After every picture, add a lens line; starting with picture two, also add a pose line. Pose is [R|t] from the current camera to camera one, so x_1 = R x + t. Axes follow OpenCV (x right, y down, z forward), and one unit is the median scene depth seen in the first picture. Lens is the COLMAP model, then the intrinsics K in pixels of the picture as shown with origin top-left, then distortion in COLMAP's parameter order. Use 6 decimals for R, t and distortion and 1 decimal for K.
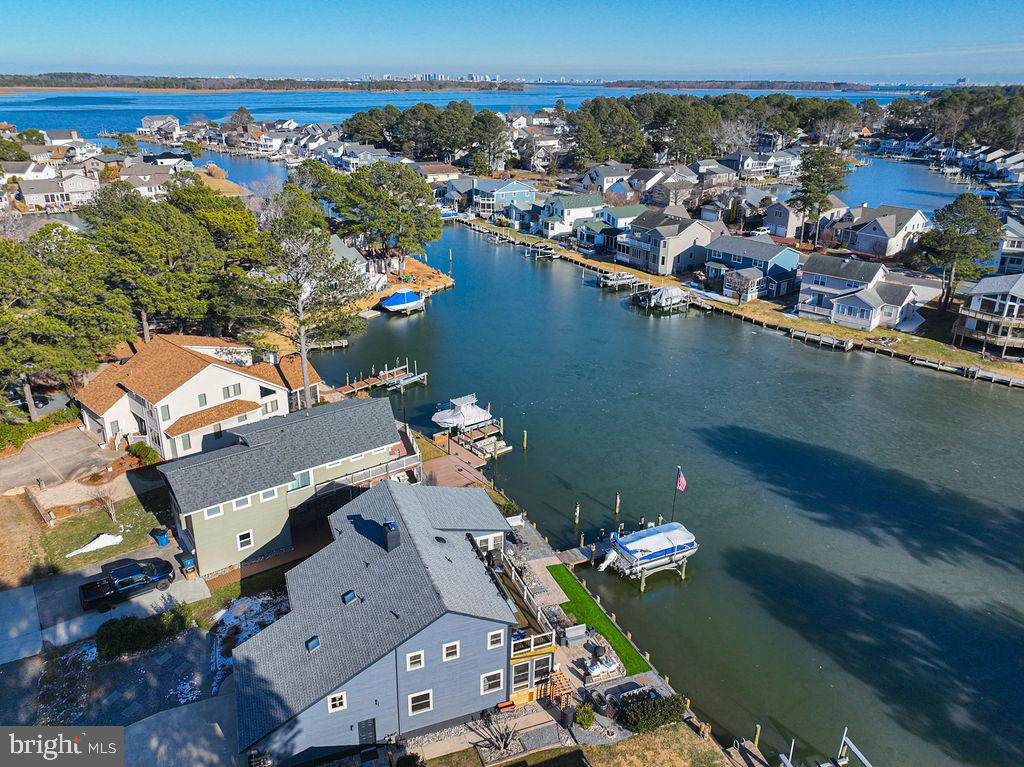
lens RADIAL K [[740.0, 0, 491.1], [0, 740.0, 333.7], [0, 0, 1]] dist [0.003555, 0.005814]
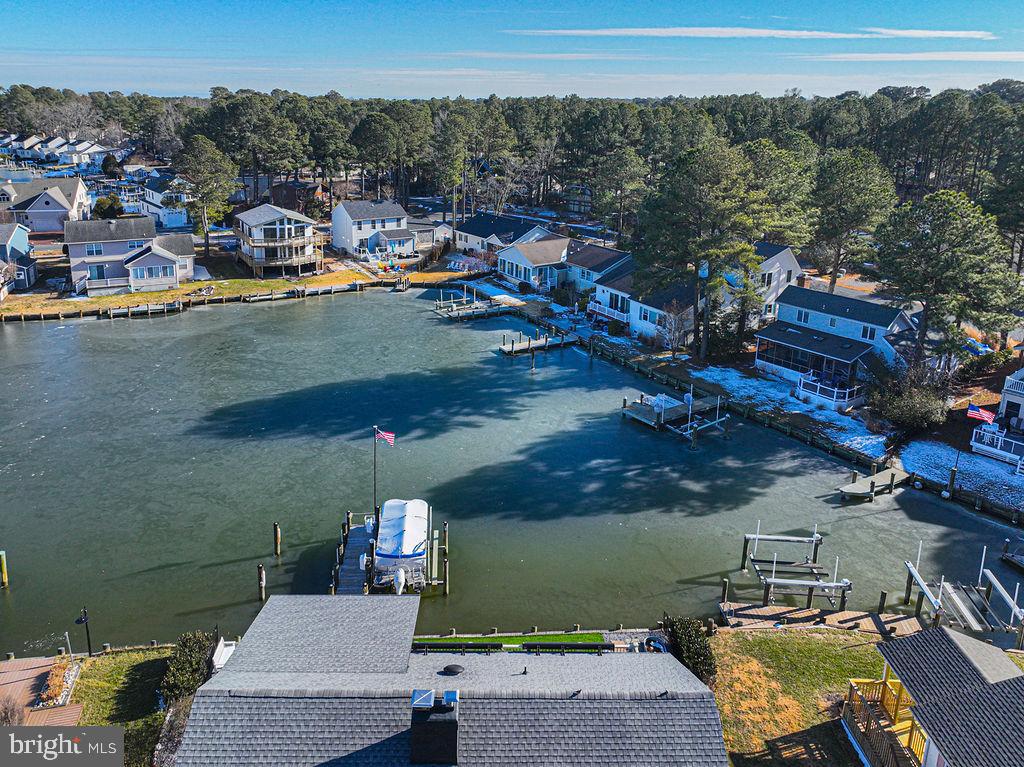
lens RADIAL K [[756.0, 0, 485.1], [0, 756.0, 279.0], [0, 0, 1]] dist [0.004866, 0.005050]
pose [[0.343024, -0.215973, 0.914161, -0.204407], [0.296880, 0.948250, 0.112627, -0.006865], [-0.891178, 0.232762, 0.389390, 0.322078]]
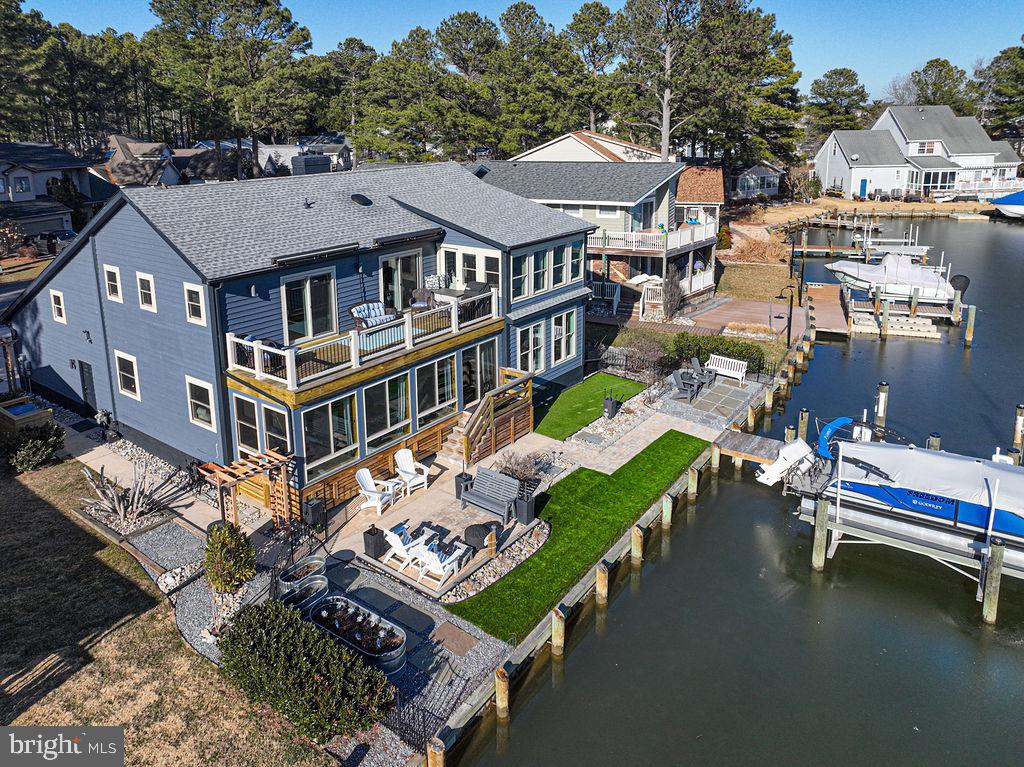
lens RADIAL K [[753.6, 0, 513.4], [0, 753.6, 280.2], [0, 0, 1]] dist [0.003866, 0.002082]
pose [[0.533931, 0.168006, -0.828669, 0.208613], [-0.260356, 0.965109, 0.027914, 0.129220], [0.804446, 0.200844, 0.559043, 0.349410]]
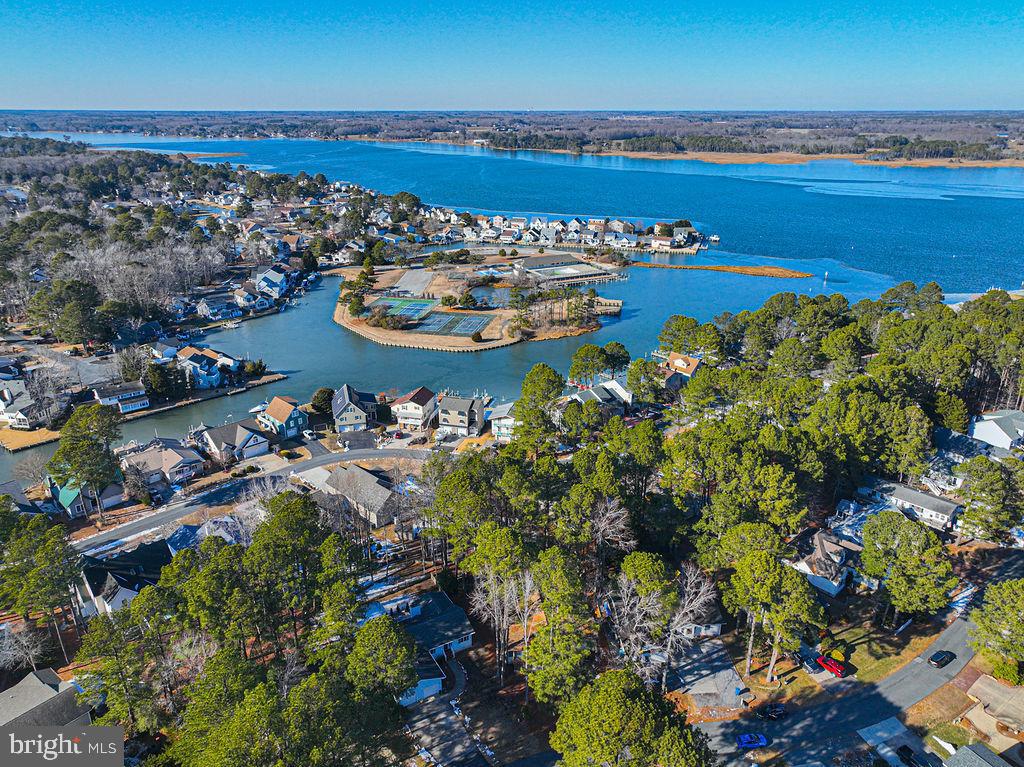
lens RADIAL K [[725.3, 0, 511.6], [0, 725.3, 377.0], [0, 0, 1]] dist [0.006218, 0.008314]
pose [[-0.180011, 0.334018, -0.925218, 0.624920], [-0.320571, 0.869312, 0.376206, -0.506757], [0.929962, 0.364319, -0.049409, -0.180780]]
